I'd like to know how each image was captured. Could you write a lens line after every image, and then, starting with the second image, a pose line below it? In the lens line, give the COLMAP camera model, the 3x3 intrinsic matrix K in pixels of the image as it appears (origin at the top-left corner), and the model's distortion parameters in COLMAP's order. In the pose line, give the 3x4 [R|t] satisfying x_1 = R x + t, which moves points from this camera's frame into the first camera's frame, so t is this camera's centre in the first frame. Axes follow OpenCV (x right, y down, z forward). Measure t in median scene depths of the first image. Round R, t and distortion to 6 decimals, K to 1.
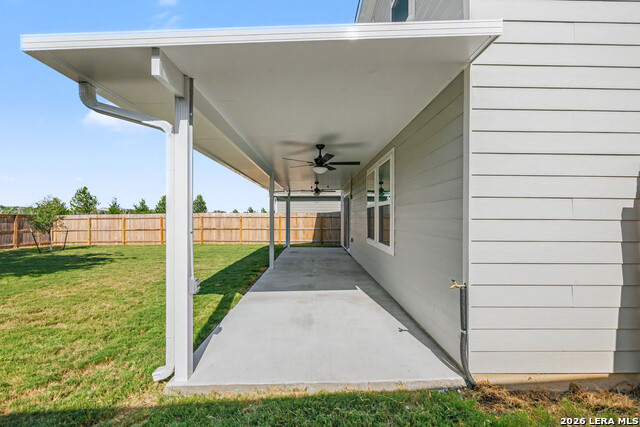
lens RADIAL K [[272.4, 0, 320.0], [0, 272.4, 213.5], [0, 0, 1]] dist [-0.000149, -0.000036]
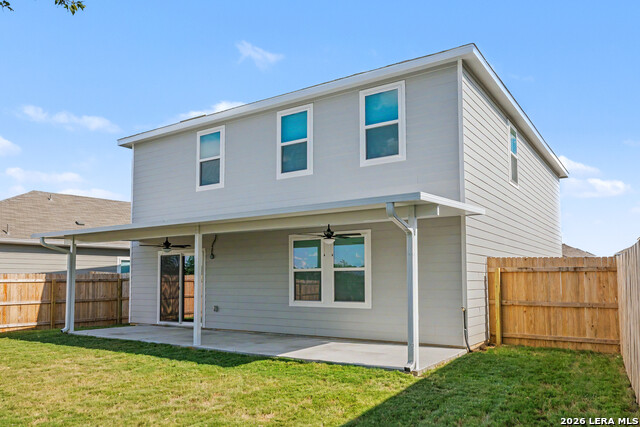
lens RADIAL K [[484.1, 0, 320.0], [0, 484.1, 213.5], [0, 0, 1]] dist [0.001929, 0.001491]
pose [[0.570485, 0.104392, 0.814646, -0.575919], [-0.004920, 0.992306, -0.123713, -0.004436], [-0.821293, 0.066568, 0.566610, -0.059041]]
